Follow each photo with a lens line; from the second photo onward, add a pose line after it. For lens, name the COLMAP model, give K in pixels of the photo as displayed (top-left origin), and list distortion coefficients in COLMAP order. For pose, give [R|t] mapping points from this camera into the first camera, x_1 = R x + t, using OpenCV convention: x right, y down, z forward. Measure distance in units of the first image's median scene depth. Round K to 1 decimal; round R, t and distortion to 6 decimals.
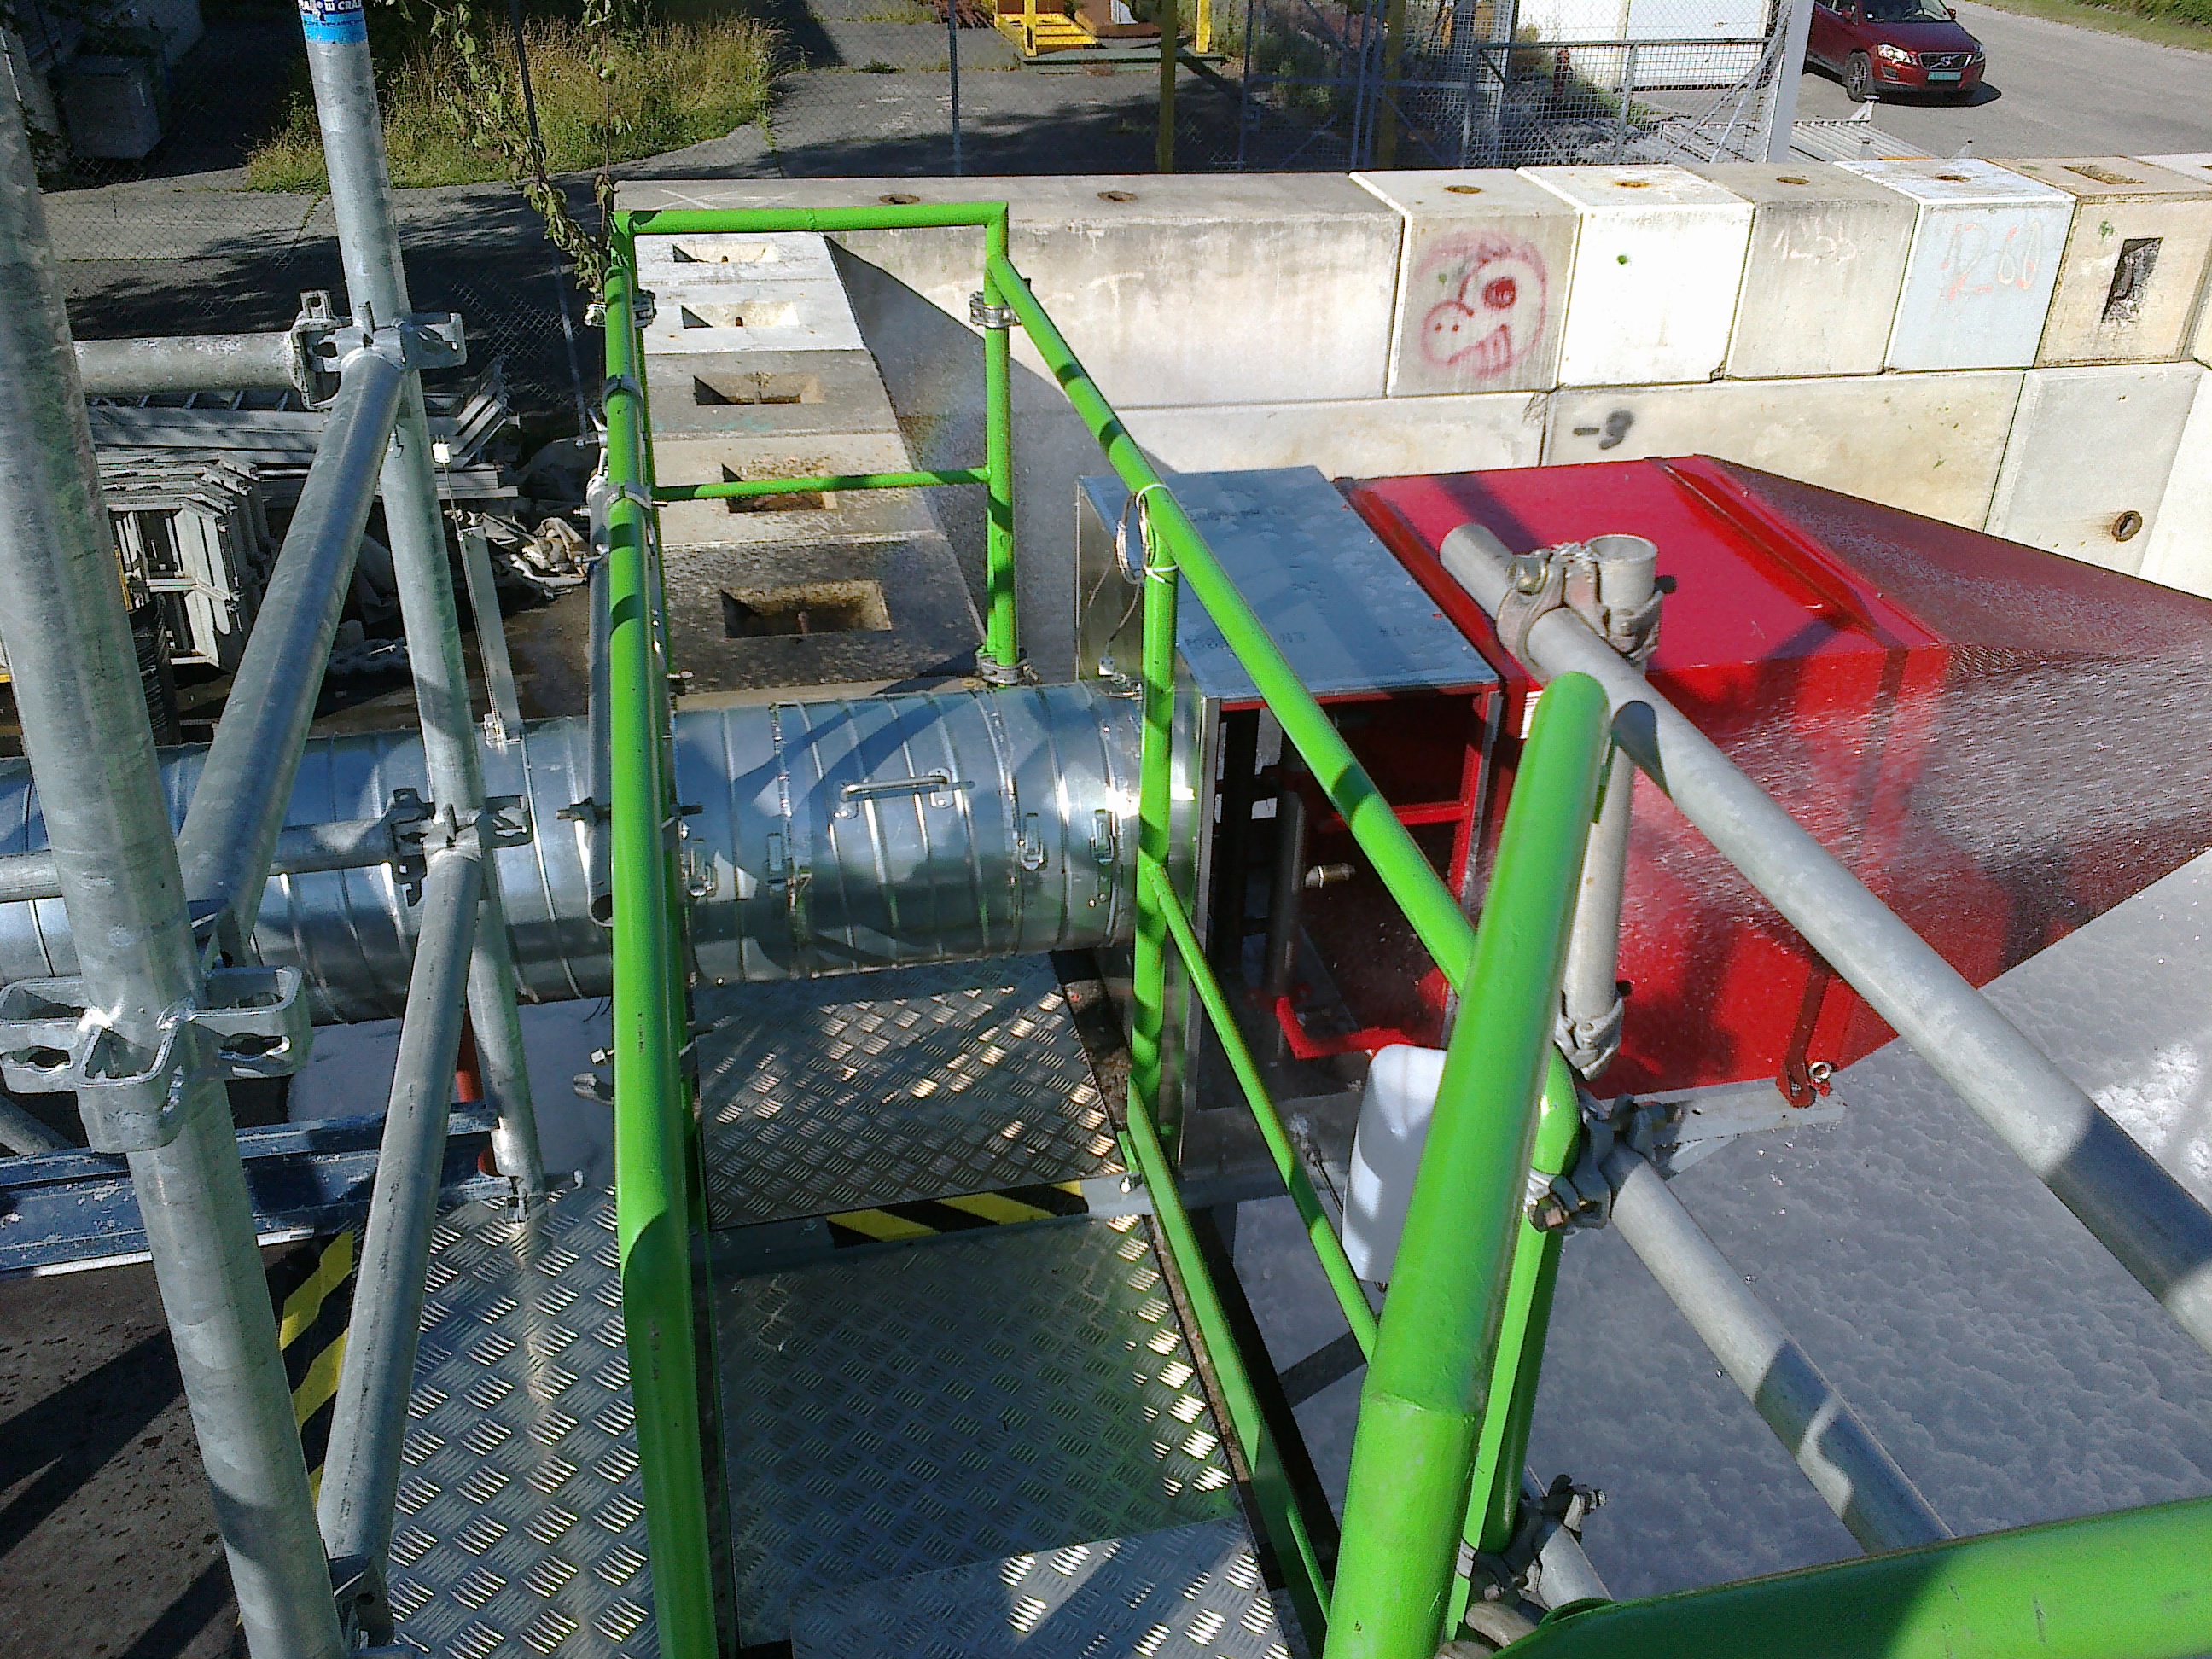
lens RADIAL K [[1925.0, 0, 1123.4], [0, 1925.0, 826.3], [0, 0, 1]] dist [0.044222, -0.077055]
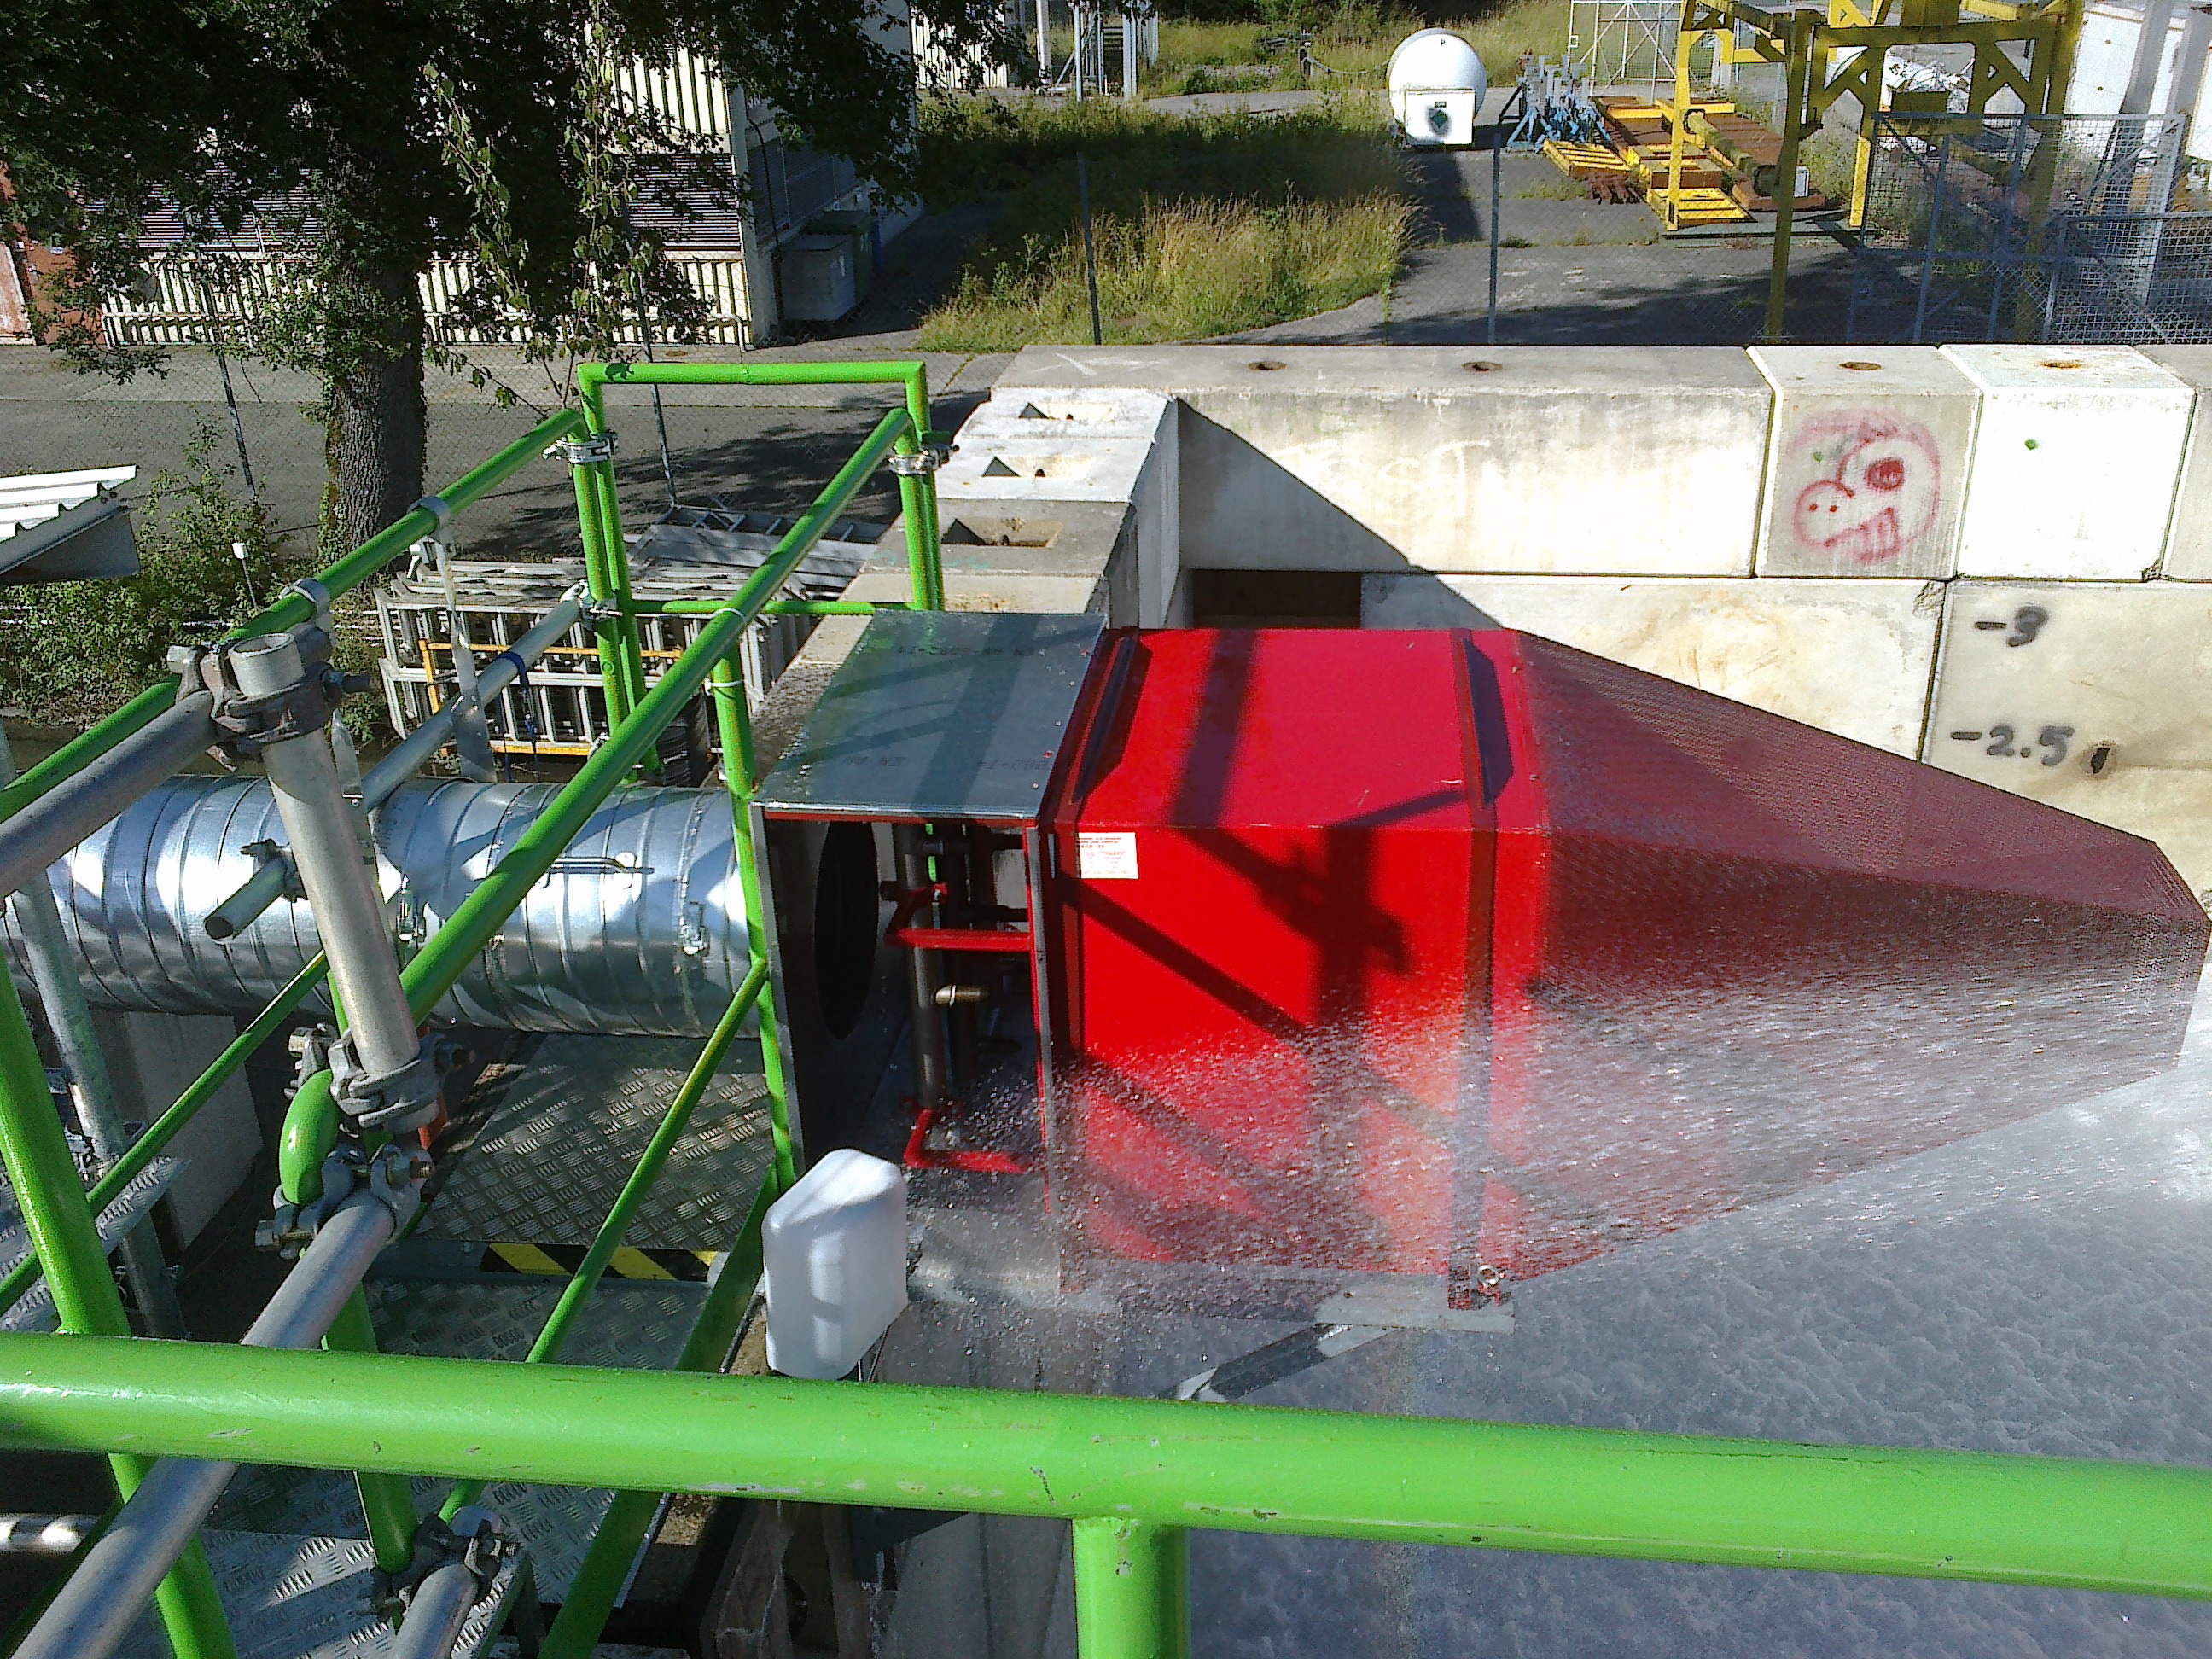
lens RADIAL K [[1925.0, 0, 1123.4], [0, 1925.0, 826.3], [0, 0, 1]] dist [0.044222, -0.077055]
pose [[0.939333, 0.097947, -0.328724, 0.172291], [-0.124025, 0.990508, -0.059268, -0.004843], [0.319799, 0.096443, 0.942564, 0.011614]]
